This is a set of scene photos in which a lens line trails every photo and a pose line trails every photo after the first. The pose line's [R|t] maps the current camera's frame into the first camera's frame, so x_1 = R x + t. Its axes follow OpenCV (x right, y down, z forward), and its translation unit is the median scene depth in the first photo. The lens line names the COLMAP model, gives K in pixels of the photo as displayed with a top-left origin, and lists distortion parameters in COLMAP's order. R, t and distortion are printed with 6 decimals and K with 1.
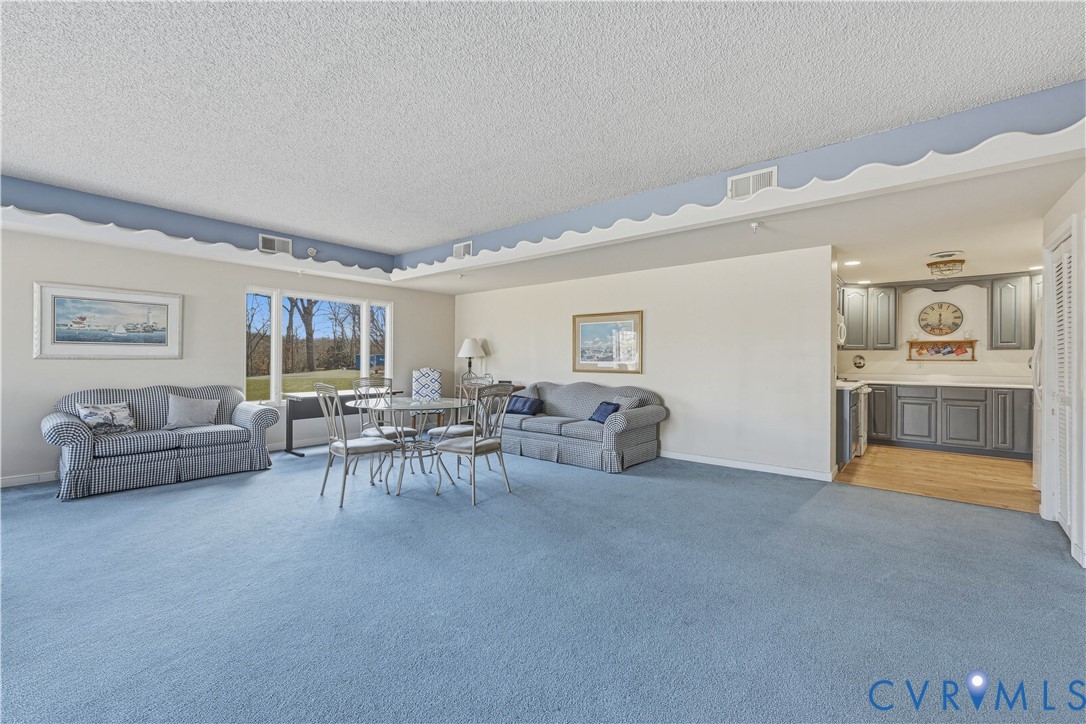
lens RADIAL K [[446.8, 0, 543.0], [0, 446.8, 362.0], [0, 0, 1]] dist [0.000294, 0.000016]
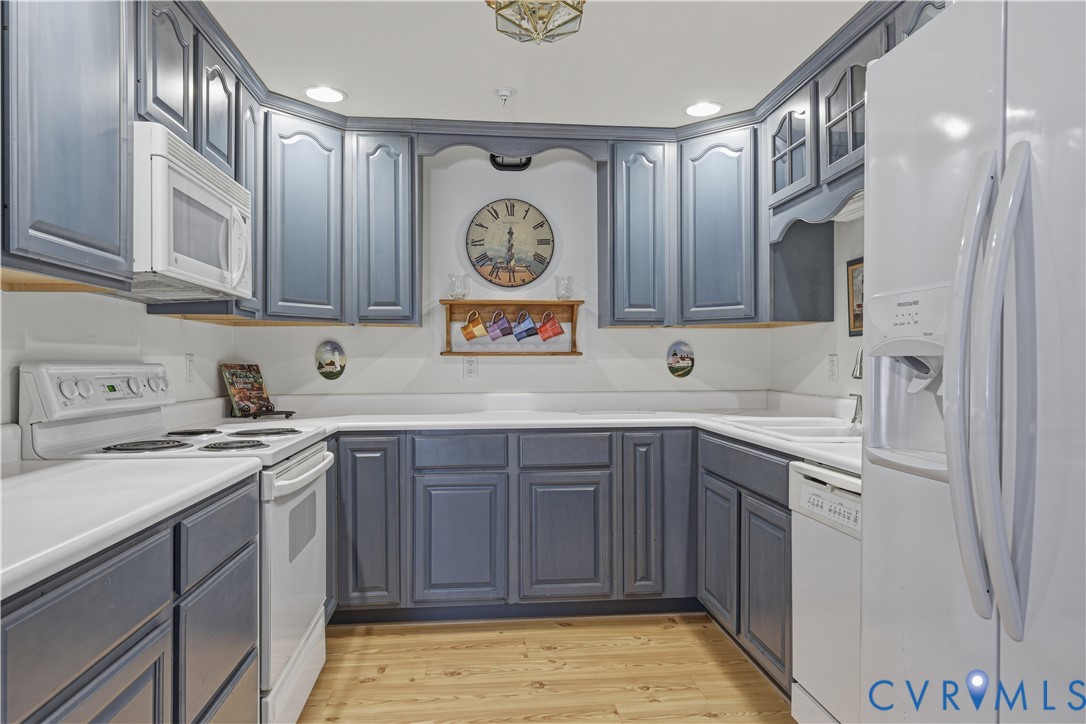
lens RADIAL K [[695.9, 0, 543.0], [0, 695.9, 362.0], [0, 0, 1]] dist [-0.000075, 0.000045]
pose [[0.699512, -0.010932, 0.714538, 0.494030], [0.008801, 0.999939, 0.006683, -0.000539], [-0.714567, 0.001614, 0.699565, 0.576928]]
